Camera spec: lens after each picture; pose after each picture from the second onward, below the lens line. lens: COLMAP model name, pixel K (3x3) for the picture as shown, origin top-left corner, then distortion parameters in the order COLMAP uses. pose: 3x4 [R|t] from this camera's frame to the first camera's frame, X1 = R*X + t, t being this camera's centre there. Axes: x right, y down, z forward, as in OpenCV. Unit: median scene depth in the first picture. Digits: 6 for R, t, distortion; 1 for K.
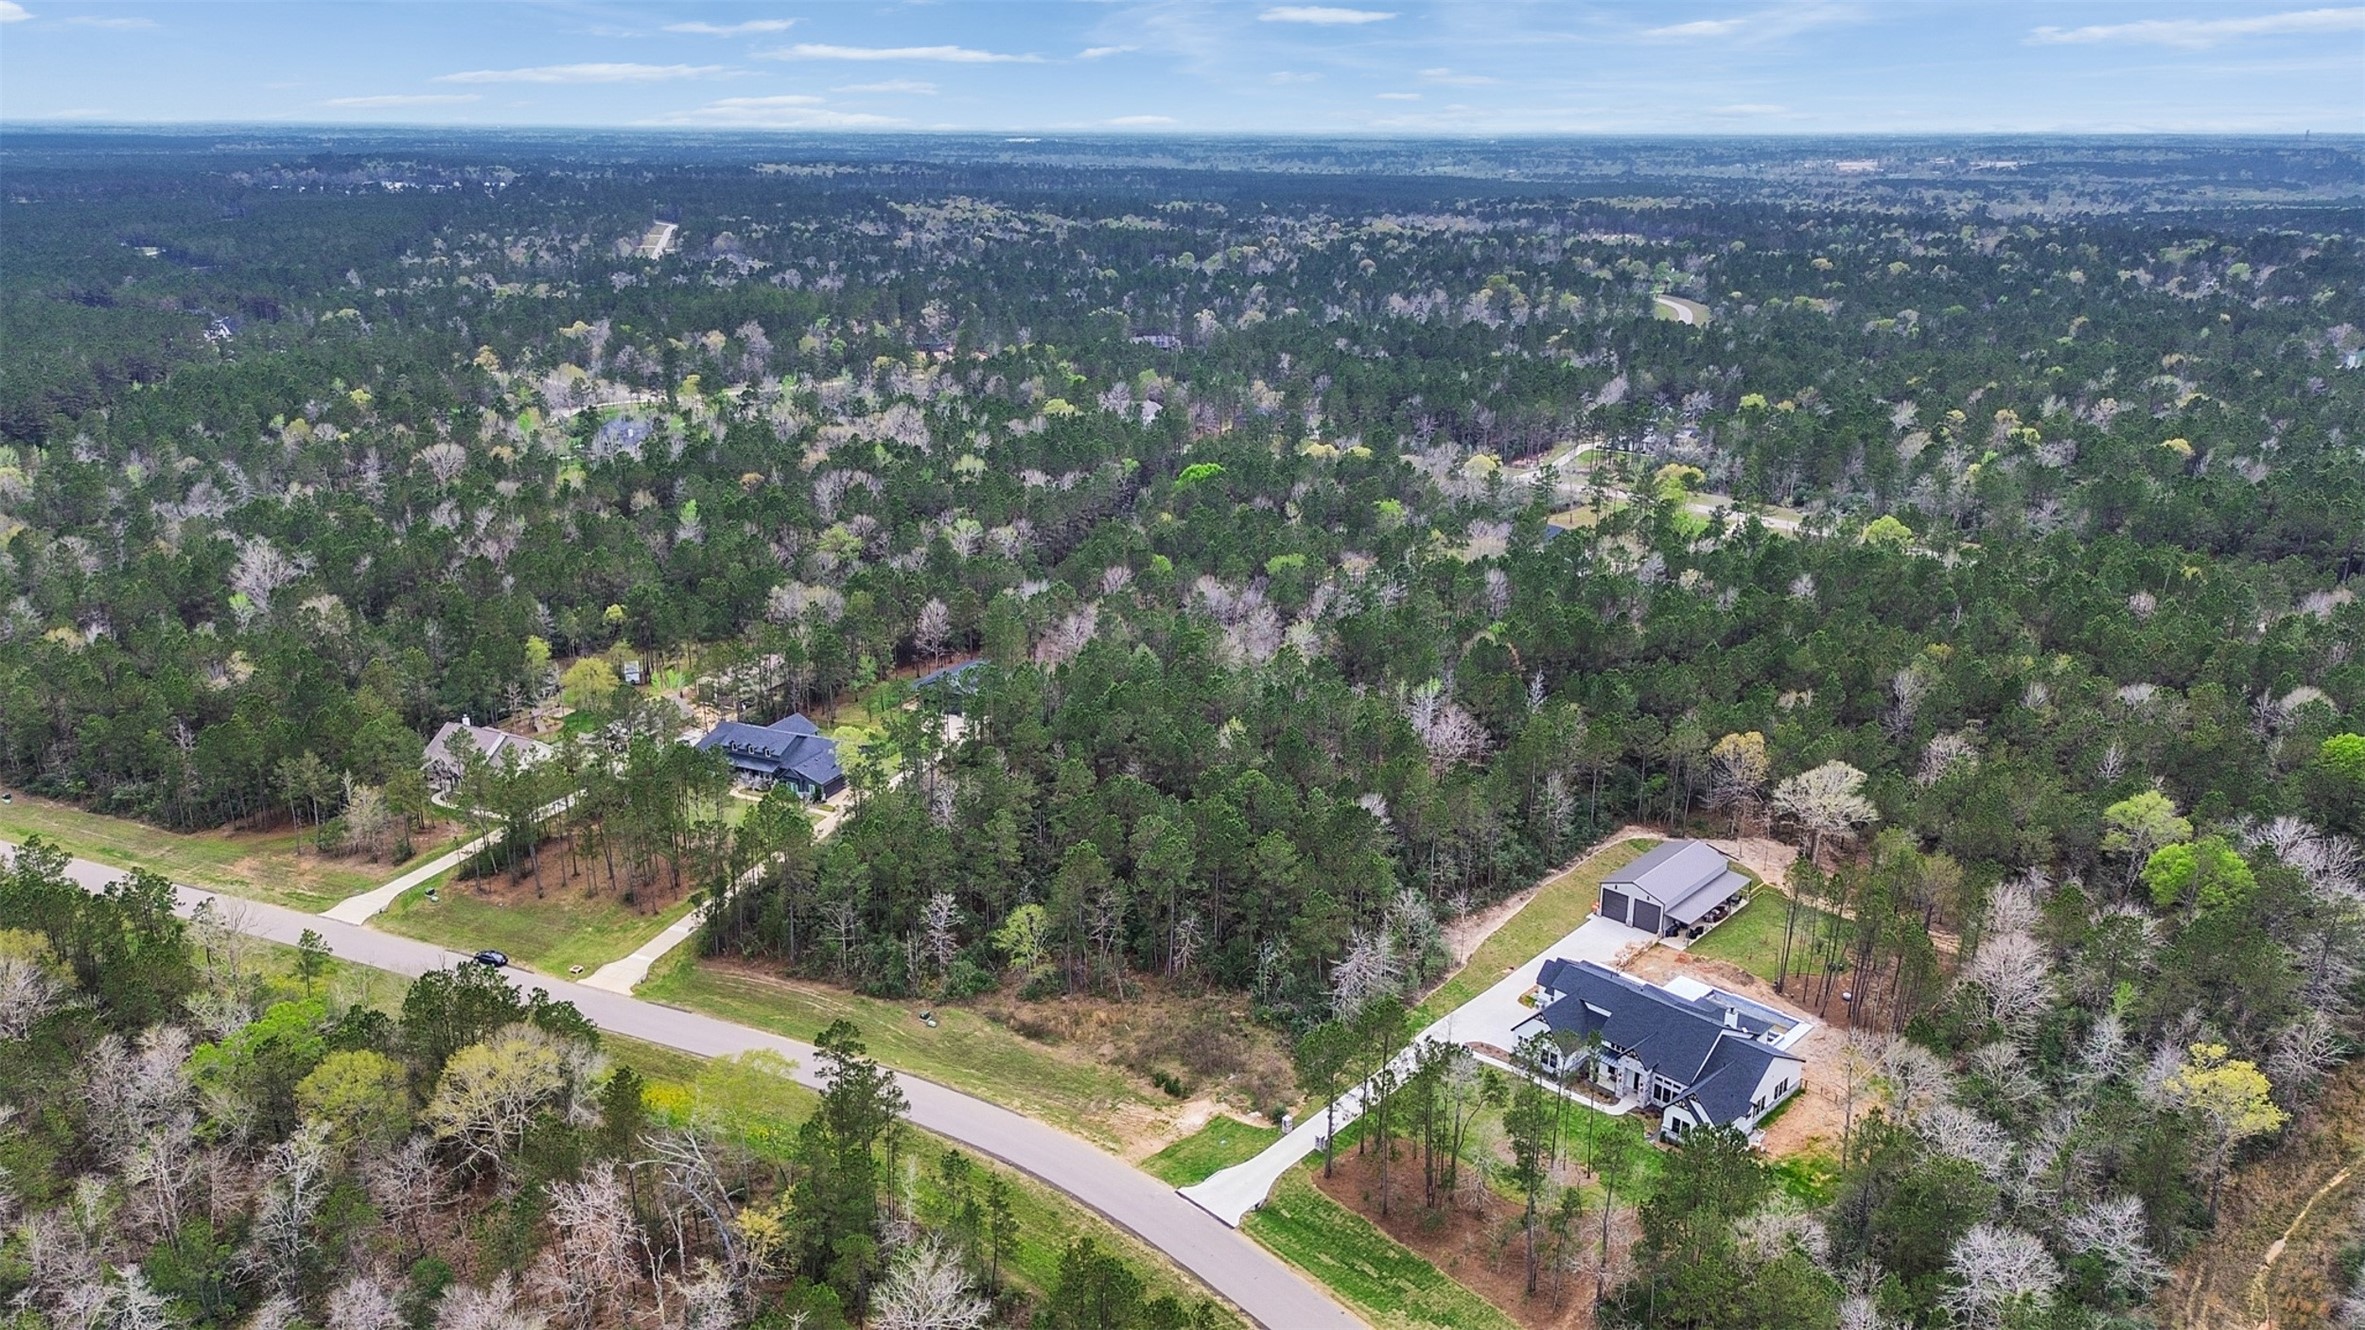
lens RADIAL K [[1678.0, 0, 1182.5], [0, 1678.0, 665.0], [0, 0, 1]] dist [0.058898, -0.059540]
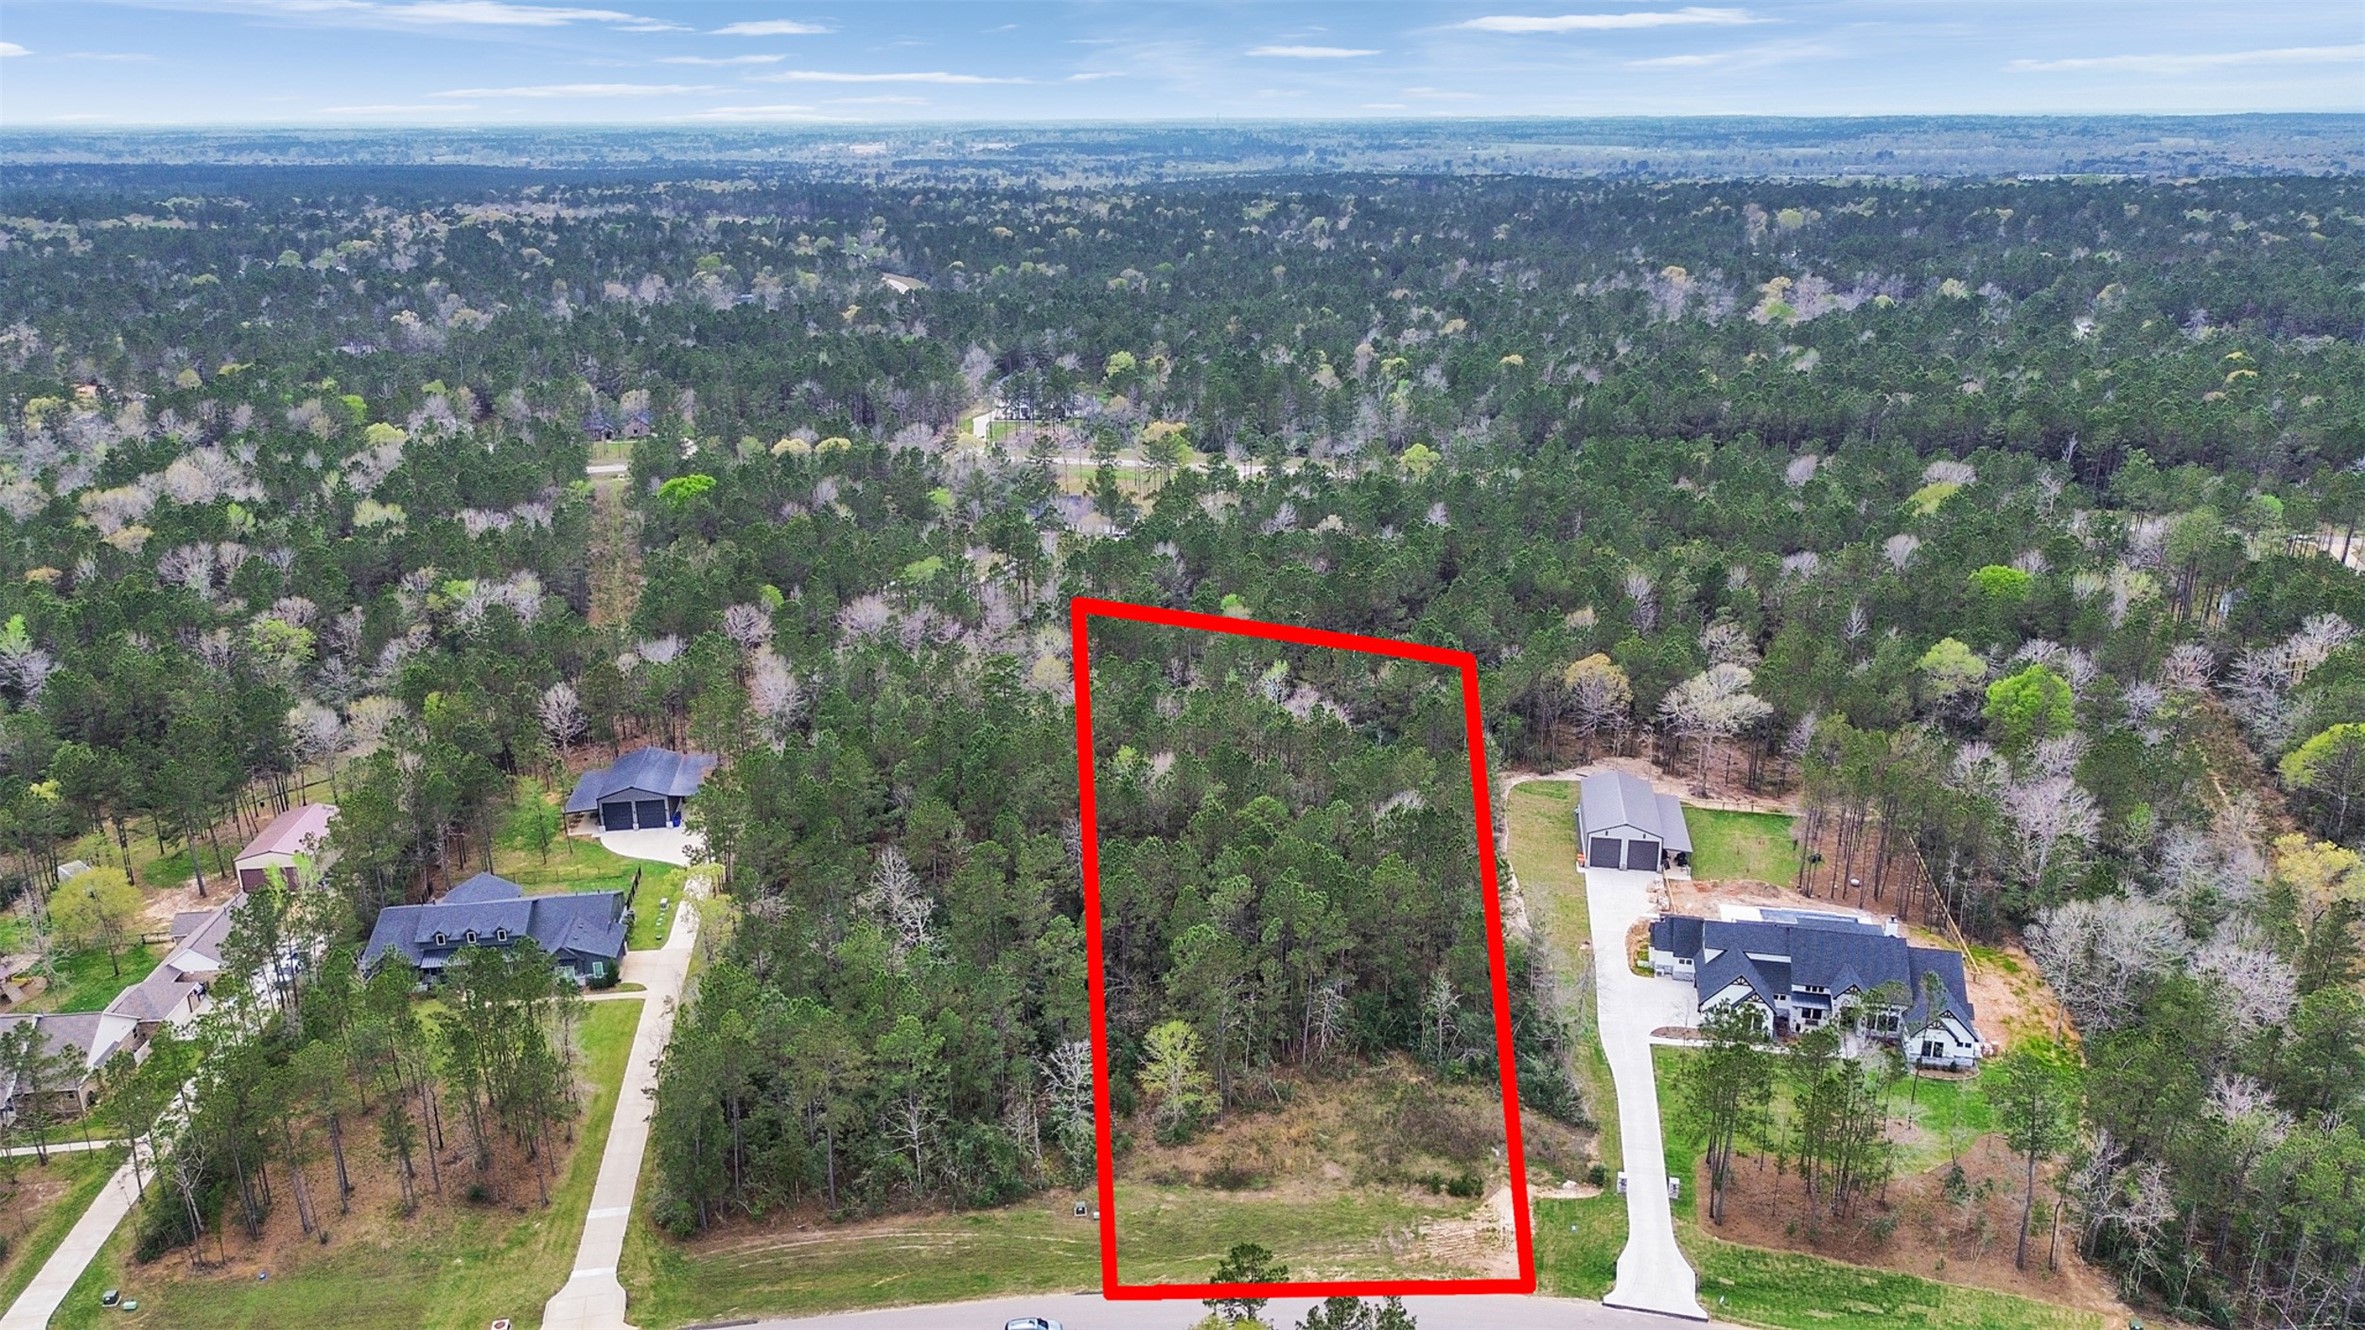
lens RADIAL K [[1678.0, 0, 1182.5], [0, 1678.0, 665.0], [0, 0, 1]] dist [0.058898, -0.059540]
pose [[0.843357, -0.178865, 0.506711, -0.452096], [0.175986, 0.982908, 0.054053, -0.061547], [-0.507719, 0.043588, 0.860420, 0.323266]]
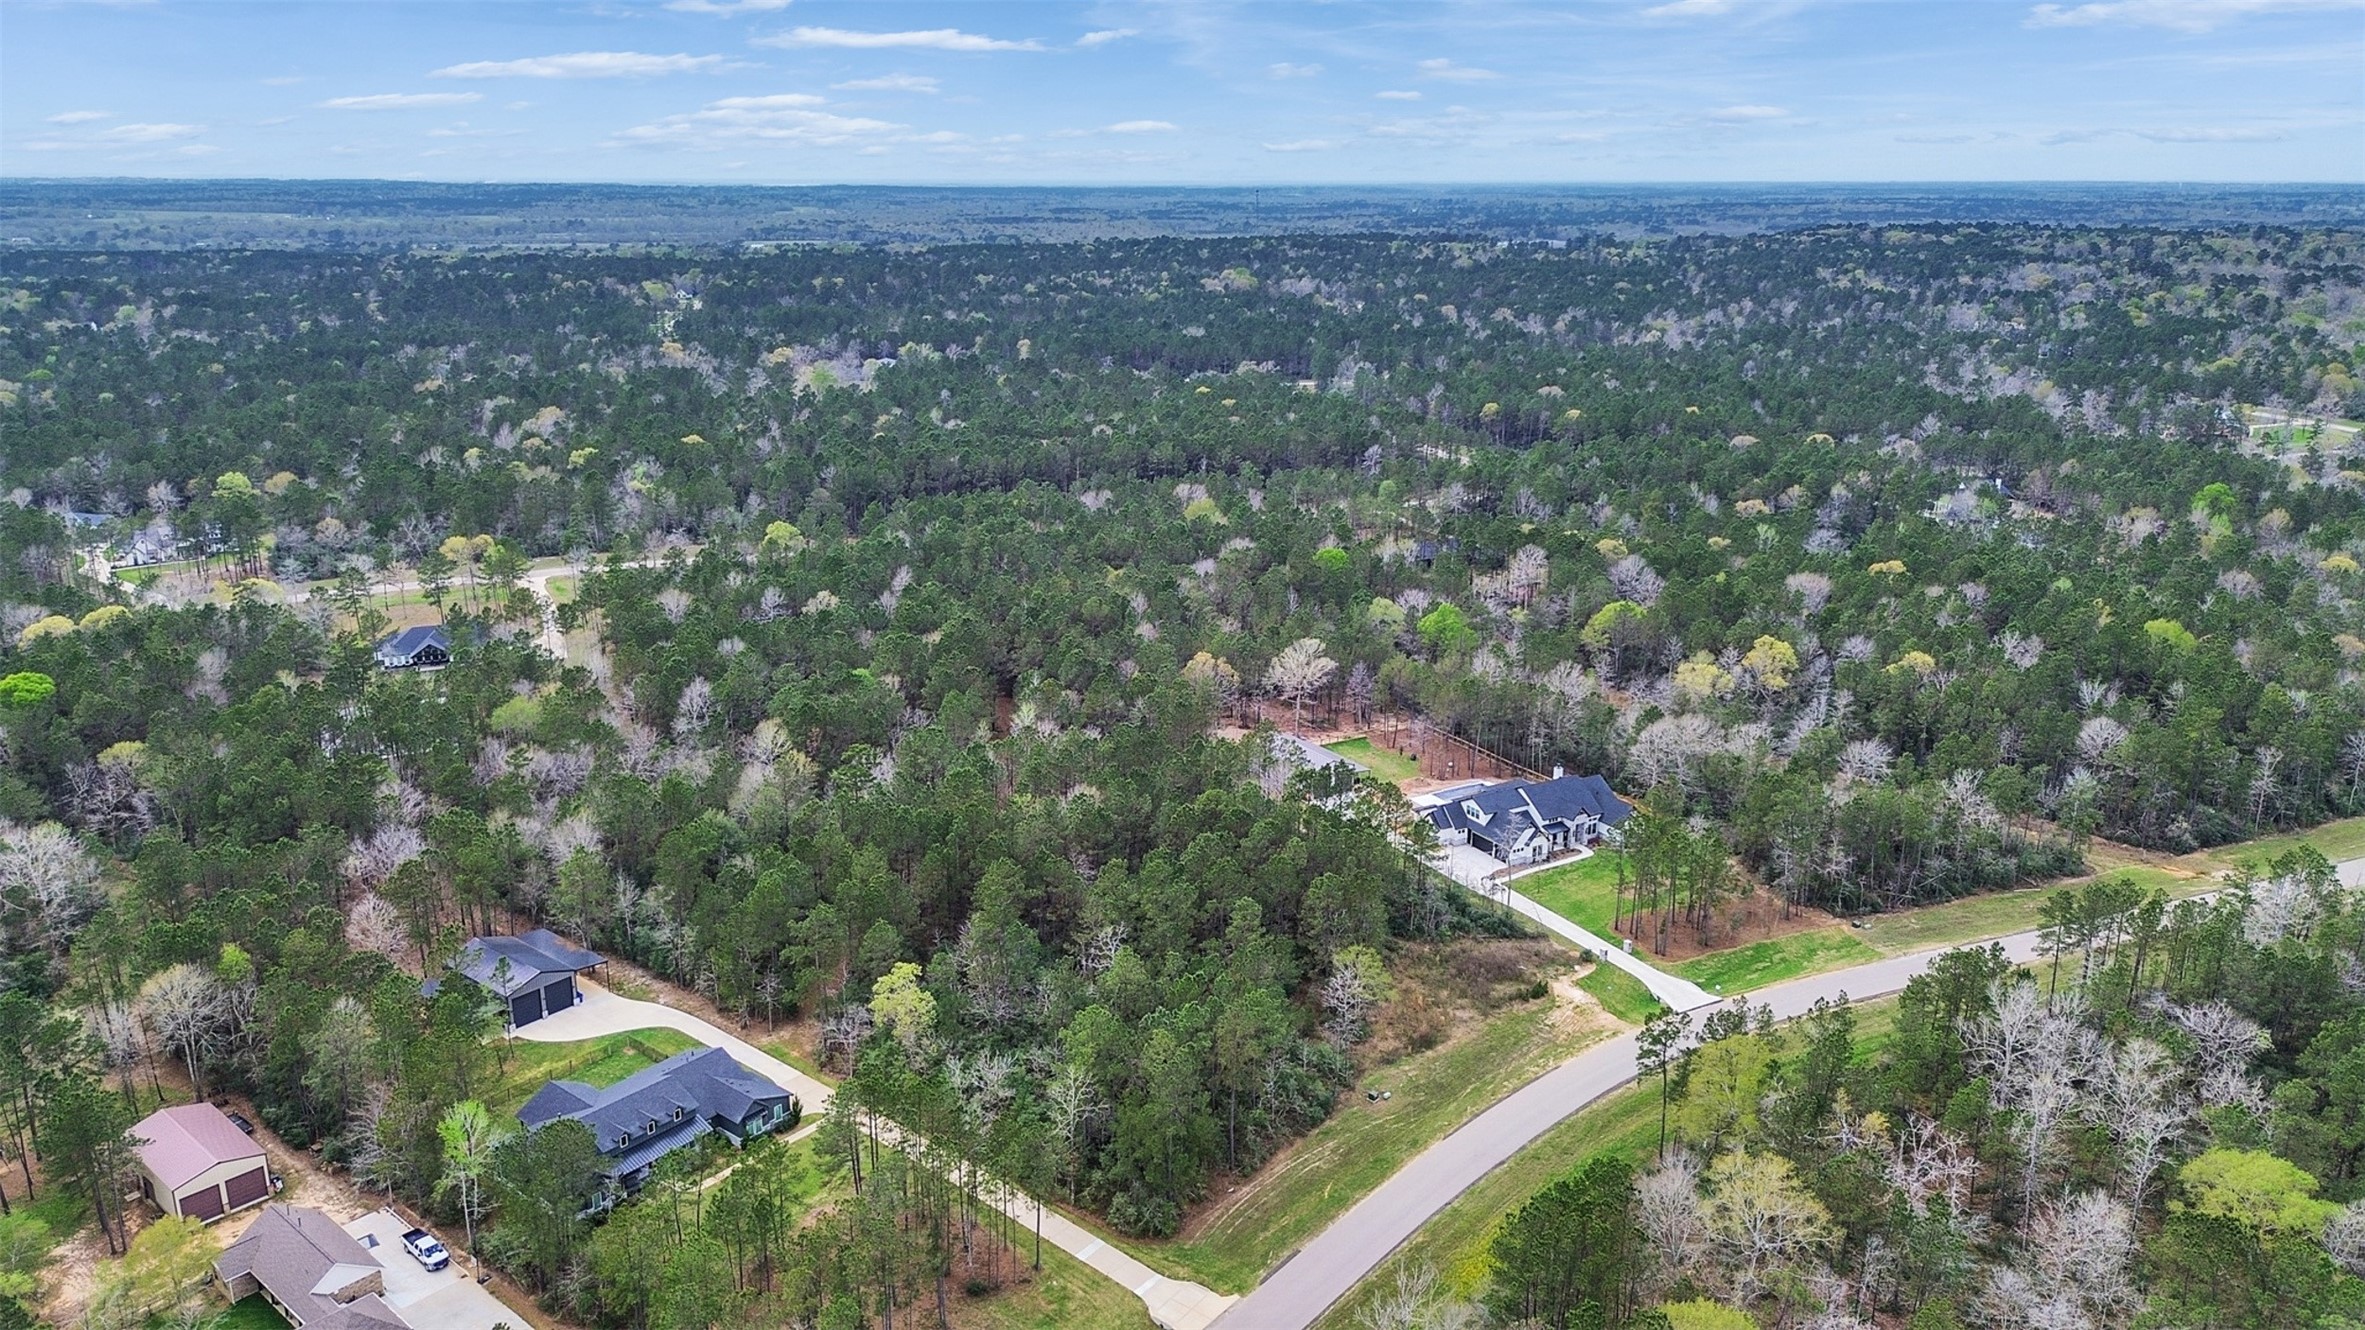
lens RADIAL K [[1678.0, 0, 1182.5], [0, 1678.0, 665.0], [0, 0, 1]] dist [0.058898, -0.059540]
pose [[0.254591, -0.277706, 0.926317, -1.007986], [0.298089, 0.933774, 0.198014, -0.246837], [-0.919960, 0.225713, 0.320511, 0.737306]]
